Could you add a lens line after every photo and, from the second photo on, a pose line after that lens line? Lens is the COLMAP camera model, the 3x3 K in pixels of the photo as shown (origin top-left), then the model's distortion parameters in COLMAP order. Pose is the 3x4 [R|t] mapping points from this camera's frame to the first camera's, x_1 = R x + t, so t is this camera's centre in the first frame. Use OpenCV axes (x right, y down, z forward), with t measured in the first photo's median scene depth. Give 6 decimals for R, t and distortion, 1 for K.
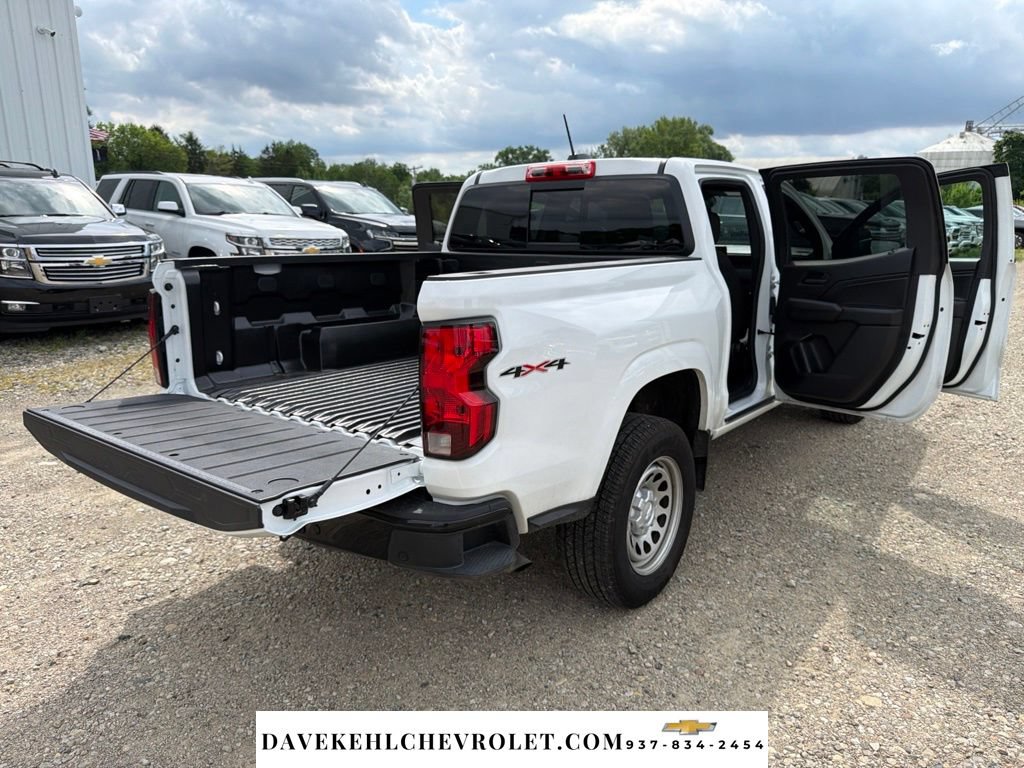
lens RADIAL K [[700.8, 0, 509.1], [0, 700.8, 391.8], [0, 0, 1]] dist [0.044813, -0.050182]
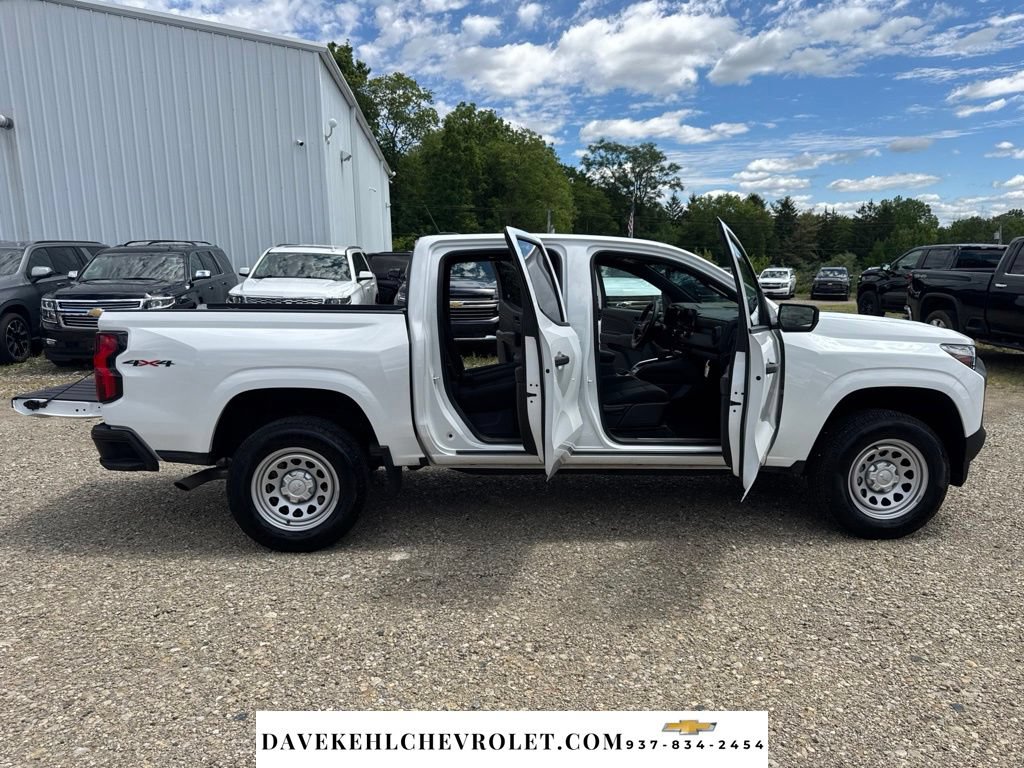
lens RADIAL K [[700.8, 0, 509.1], [0, 700.8, 391.8], [0, 0, 1]] dist [0.044813, -0.050182]
pose [[0.665969, 0.113974, -0.737222, 1.169638], [-0.173174, 0.984882, -0.004175, -0.066489], [0.725601, 0.130448, 0.675638, 0.261750]]
